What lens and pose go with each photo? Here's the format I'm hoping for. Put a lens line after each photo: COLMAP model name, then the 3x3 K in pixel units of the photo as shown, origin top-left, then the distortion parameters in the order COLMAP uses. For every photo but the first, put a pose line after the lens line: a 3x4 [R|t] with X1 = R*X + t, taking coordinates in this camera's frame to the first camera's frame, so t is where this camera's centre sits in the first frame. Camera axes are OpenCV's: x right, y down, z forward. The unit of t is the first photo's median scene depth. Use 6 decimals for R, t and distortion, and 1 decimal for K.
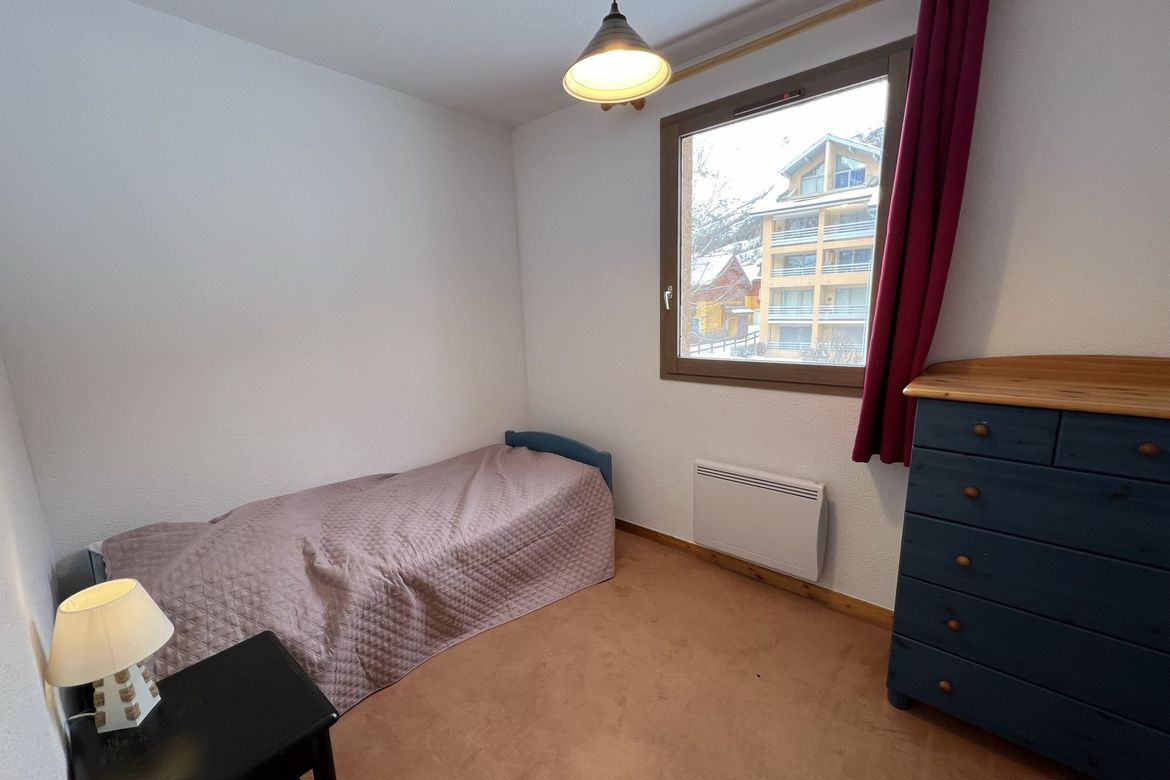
lens RADIAL K [[468.8, 0, 583.7], [0, 468.8, 394.2], [0, 0, 1]] dist [-0.000990, -0.000382]
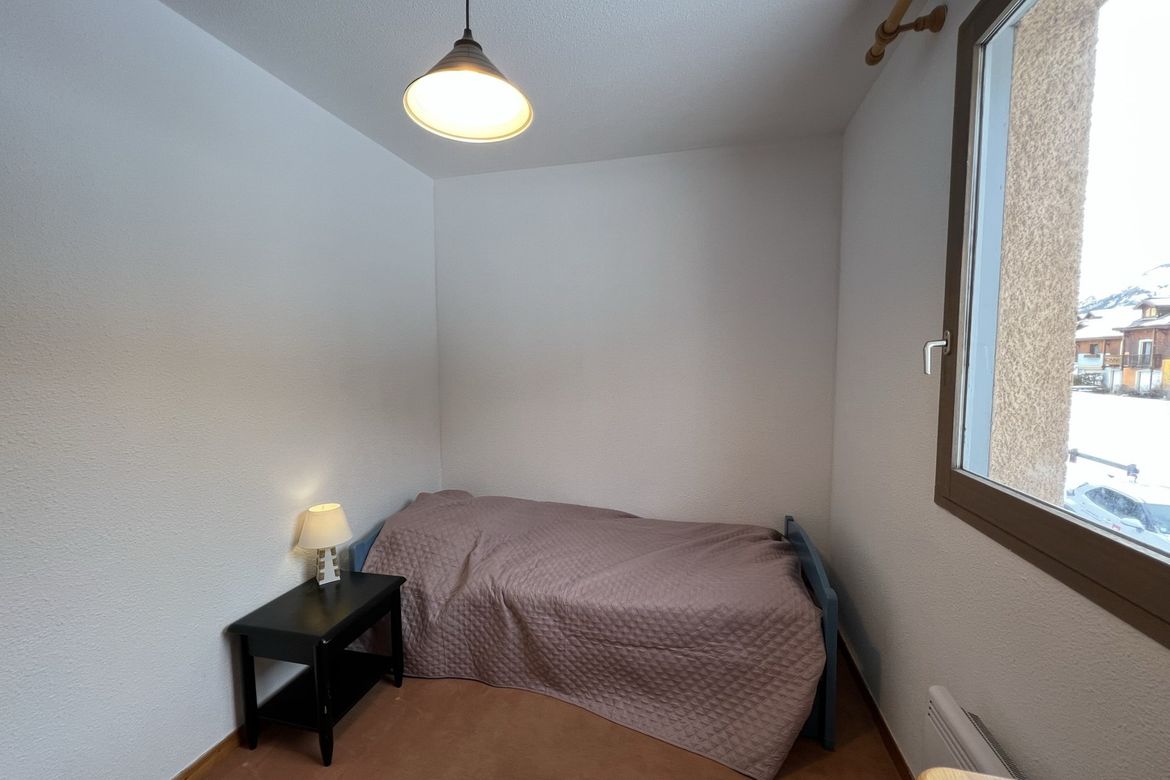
lens RADIAL K [[468.8, 0, 583.7], [0, 468.8, 394.2], [0, 0, 1]] dist [-0.000990, -0.000382]
pose [[0.453391, 0.091280, -0.886626, 0.537246], [-0.167971, 0.985669, 0.015581, -0.115031], [0.875341, 0.141863, 0.462225, 0.473696]]
